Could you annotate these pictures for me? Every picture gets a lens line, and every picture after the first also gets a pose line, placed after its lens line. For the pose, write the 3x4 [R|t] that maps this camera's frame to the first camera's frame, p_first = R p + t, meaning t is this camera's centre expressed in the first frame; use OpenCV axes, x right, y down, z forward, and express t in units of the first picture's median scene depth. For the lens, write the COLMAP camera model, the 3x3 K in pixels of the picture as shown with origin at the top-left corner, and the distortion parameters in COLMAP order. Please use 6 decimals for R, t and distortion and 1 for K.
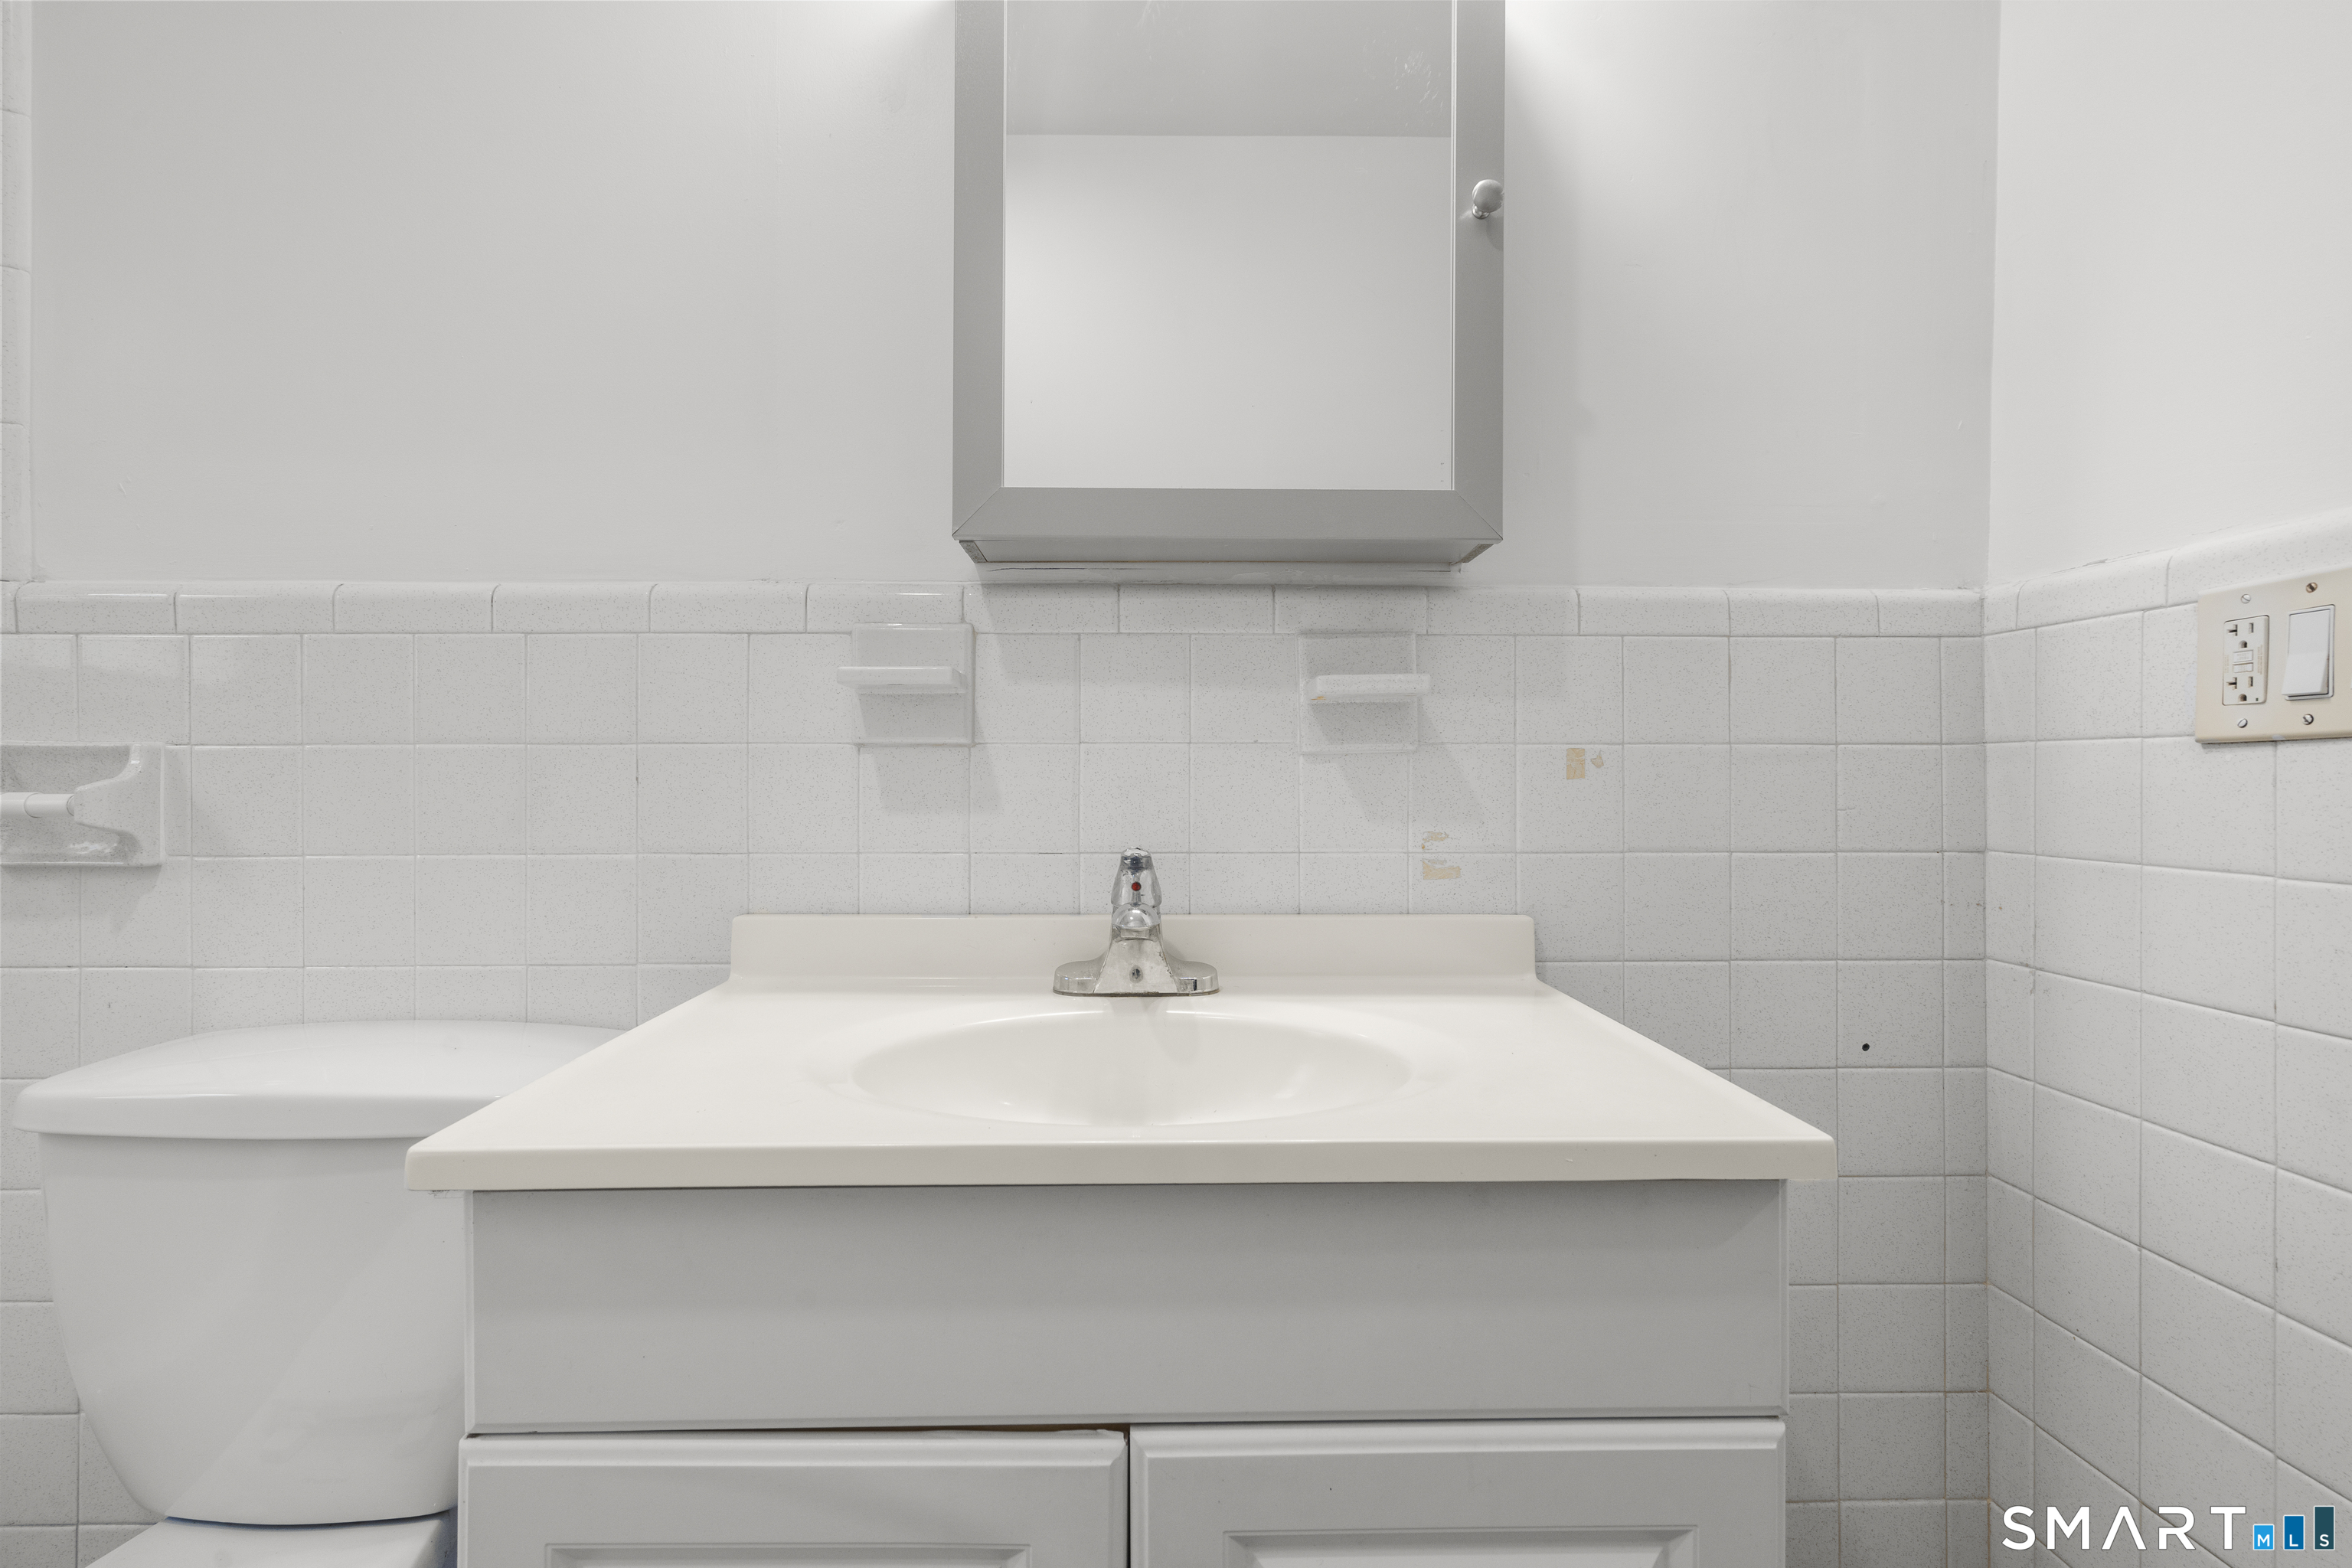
lens RADIAL K [[1069.6, 0, 1176.0], [0, 1069.6, 784.0], [0, 0, 1]] dist [-0.009463, 0.000133]
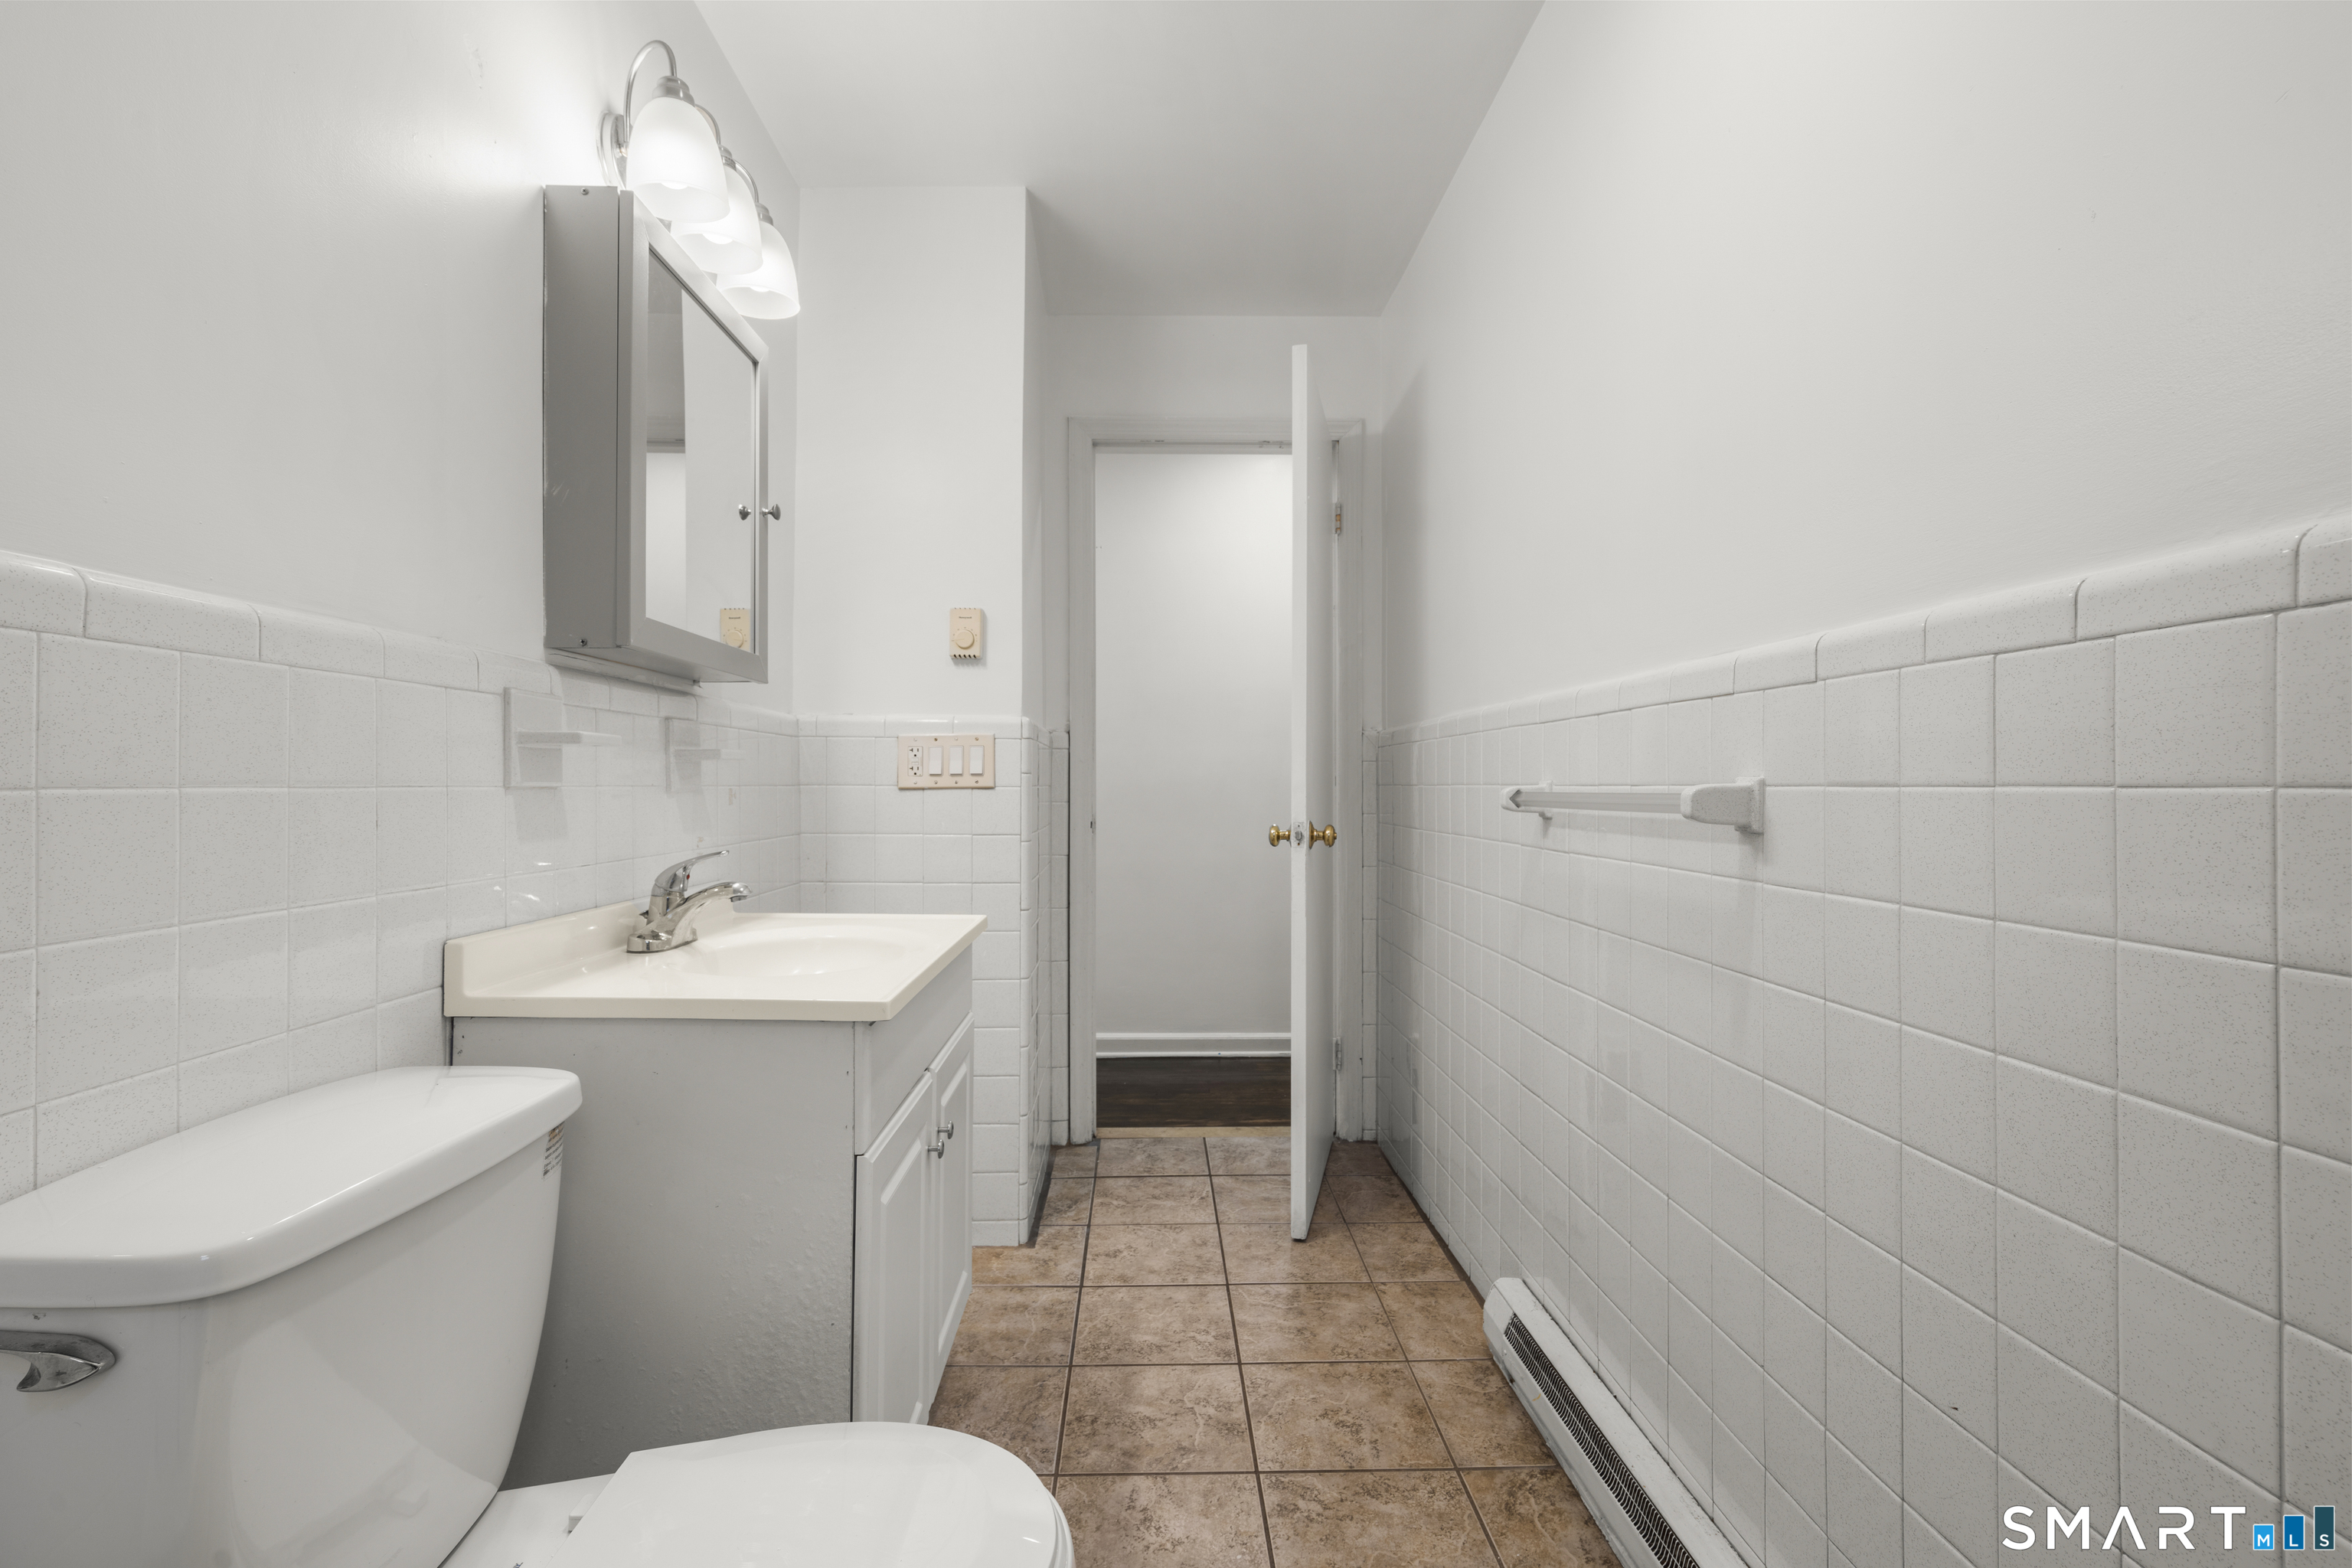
lens RADIAL K [[1082.4, 0, 1164.7], [0, 1082.4, 781.0], [0, 0, 1]] dist [-0.004427, 0.003184]
pose [[-0.004807, 0.004085, 0.999980, -1.534061], [0.002346, 0.999989, -0.004074, -0.037078], [-0.999986, 0.002327, -0.004816, 0.254561]]
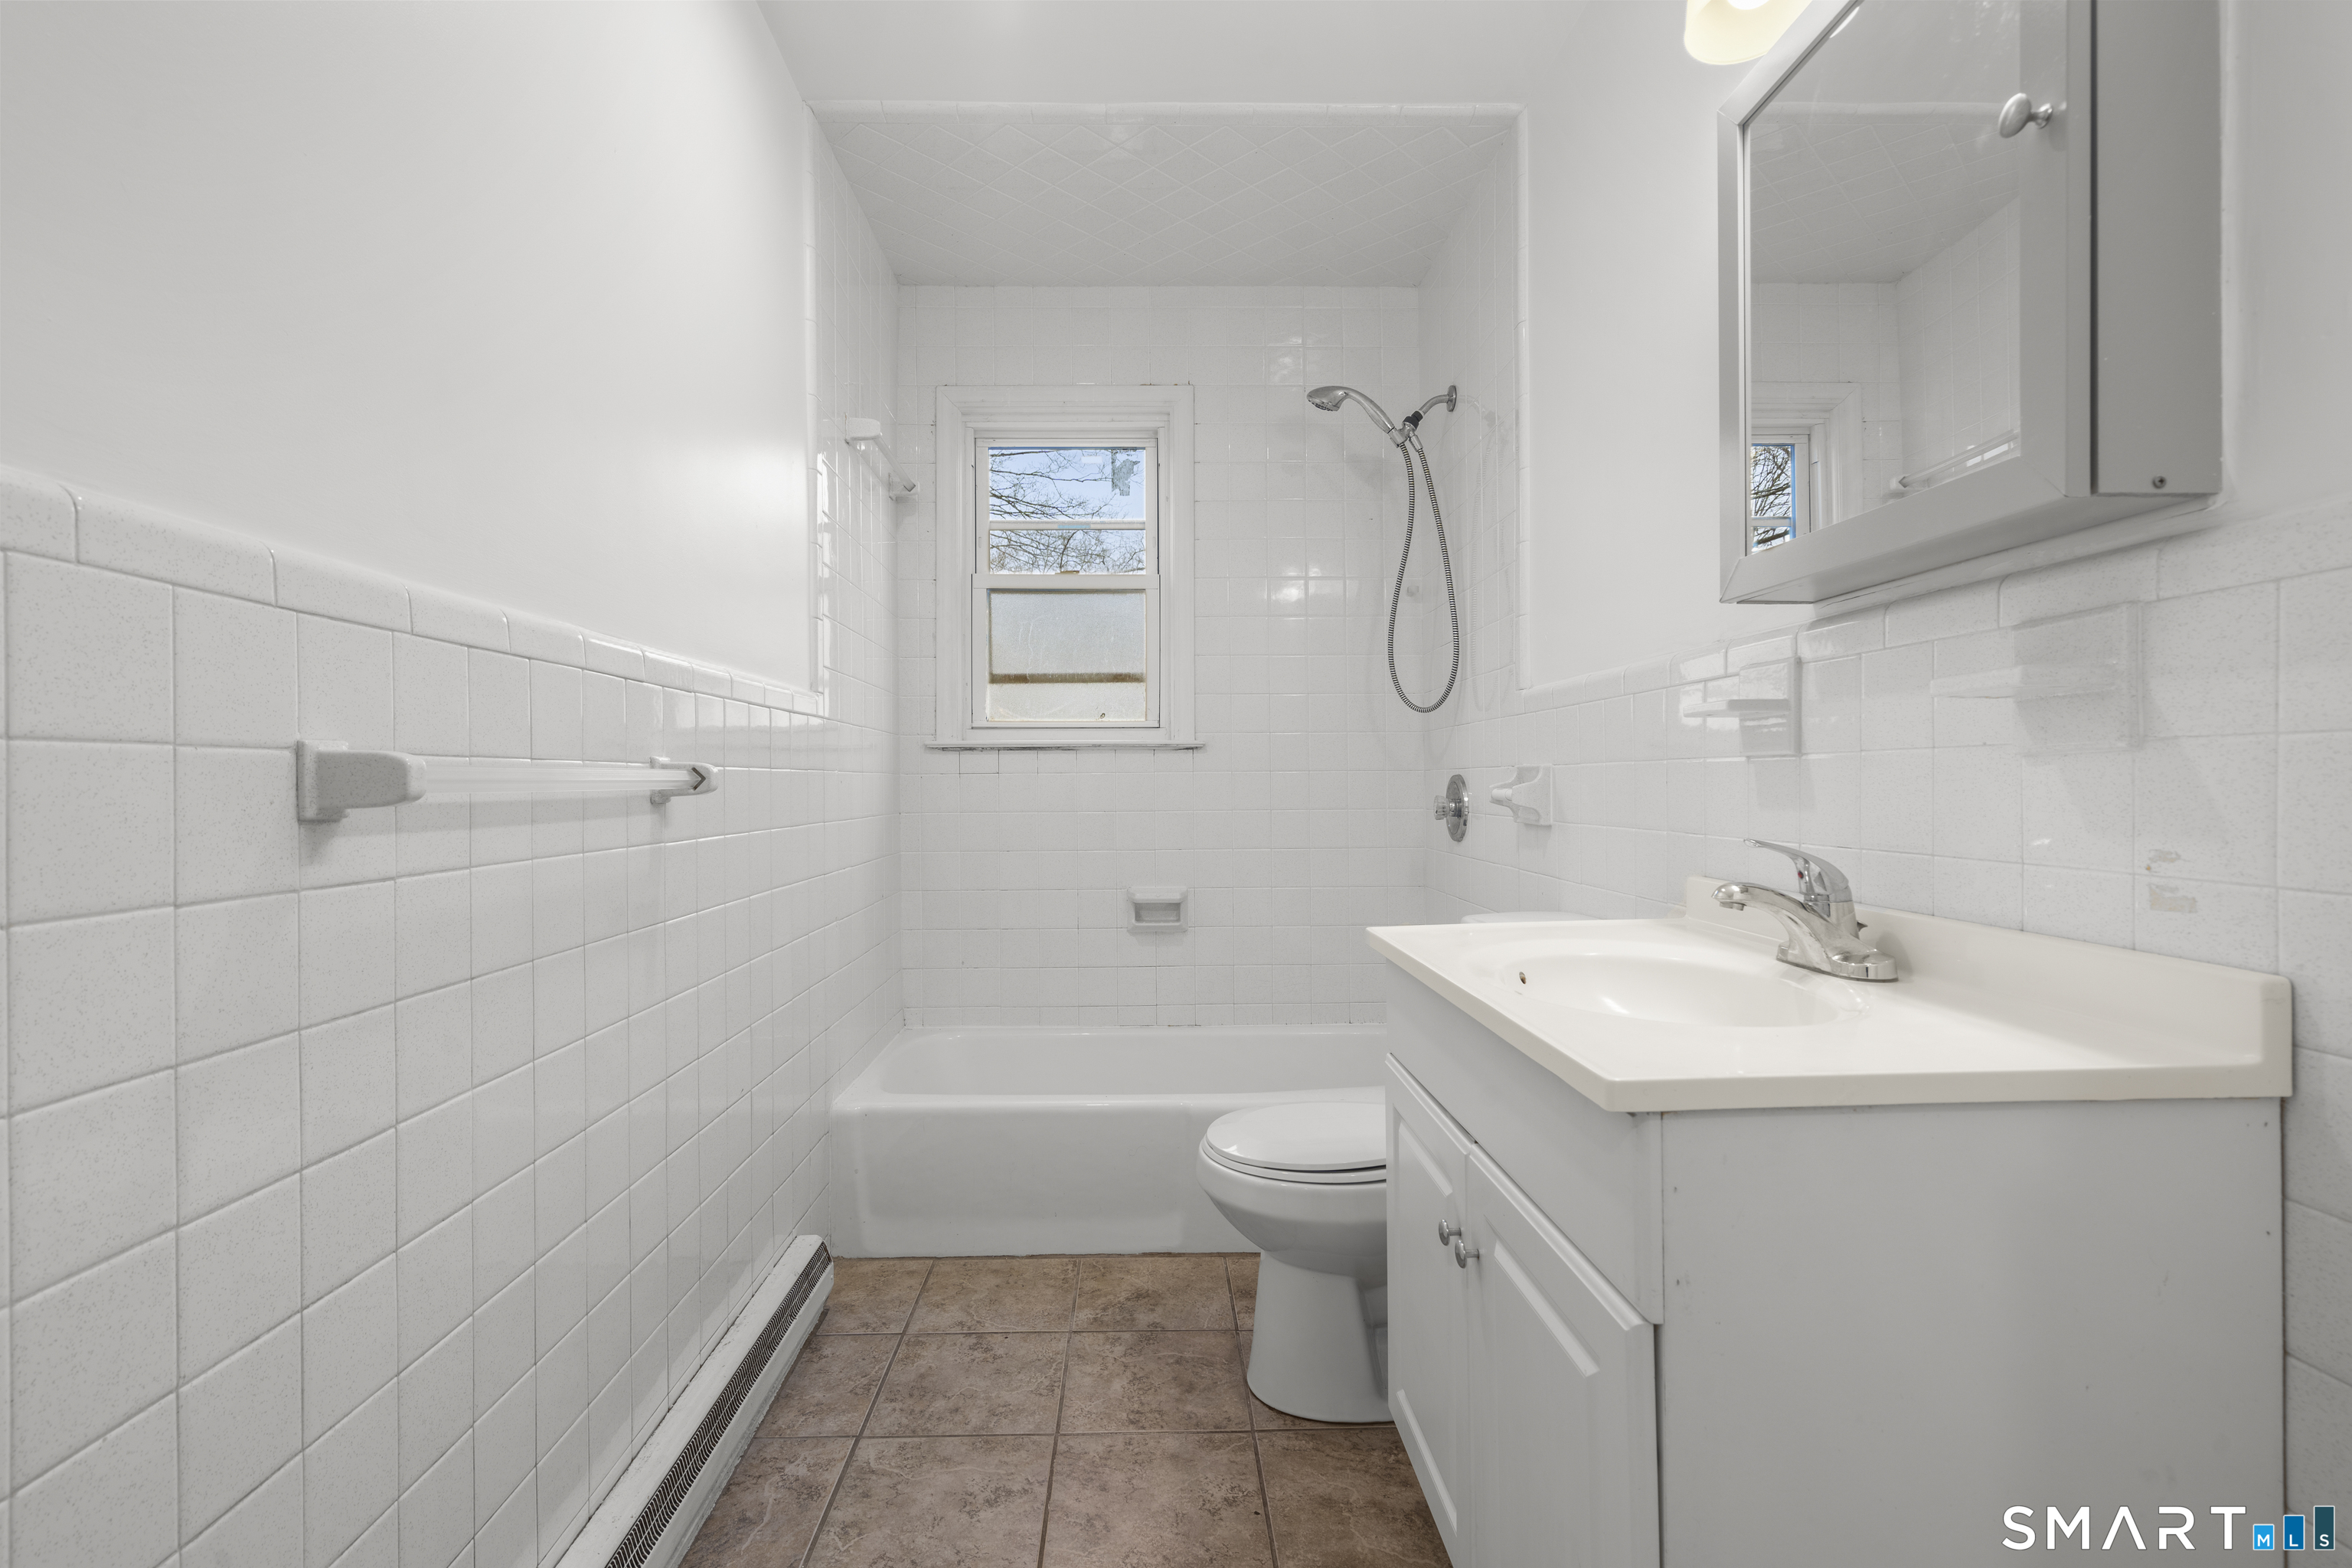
lens RADIAL K [[1082.4, 0, 1164.7], [0, 1082.4, 781.0], [0, 0, 1]] dist [-0.004427, 0.003184]
pose [[0.001972, -0.000429, -0.999998, 1.052634], [0.001120, 0.999999, -0.000427, -0.006948], [0.999997, -0.001119, 0.001973, 0.268678]]
